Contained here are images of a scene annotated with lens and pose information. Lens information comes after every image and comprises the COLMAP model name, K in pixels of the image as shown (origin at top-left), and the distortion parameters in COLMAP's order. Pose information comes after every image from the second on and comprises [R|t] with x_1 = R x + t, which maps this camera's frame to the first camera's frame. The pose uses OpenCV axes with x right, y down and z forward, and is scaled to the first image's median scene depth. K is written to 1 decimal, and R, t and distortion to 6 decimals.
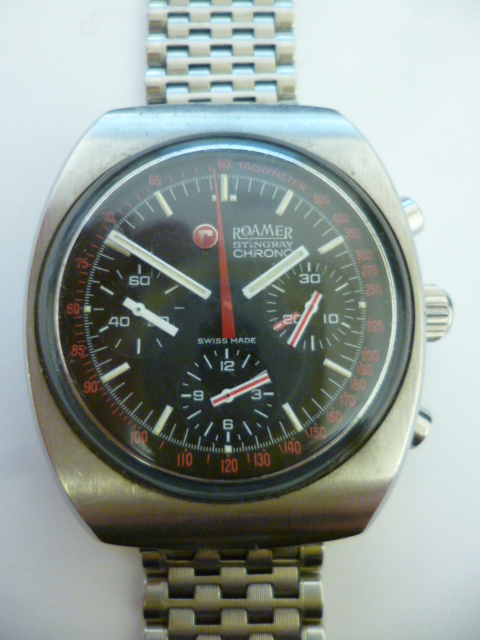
lens RADIAL K [[451.5, 0, 251.8], [0, 451.5, 307.7], [0, 0, 1]] dist [-0.034356, 0.022107]
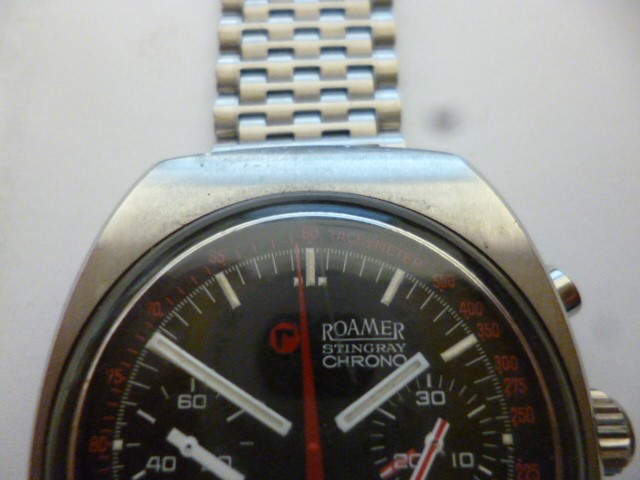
lens RADIAL K [[458.6, 0, 322.1], [0, 458.6, 237.8], [0, 0, 1]] dist [-0.006065, 0.008632]
pose [[0.999201, -0.005159, -0.039642, -0.011889], [0.001208, 0.995082, -0.099049, -0.247564], [0.039958, 0.098922, 0.994293, 0.256445]]
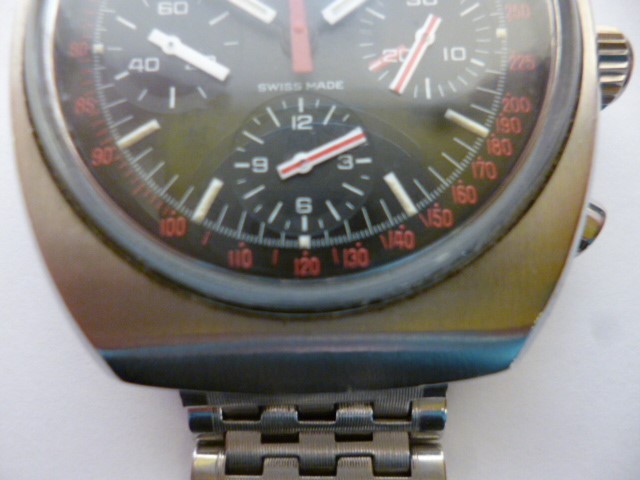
lens RADIAL K [[458.6, 0, 320.7], [0, 458.6, 239.3], [0, 0, 1]] dist [-0.006065, 0.008632]
pose [[0.998756, -0.017083, -0.046848, 0.003150], [0.017712, 0.999758, 0.013040, 0.289513], [0.046614, -0.013853, 0.998817, 0.305730]]
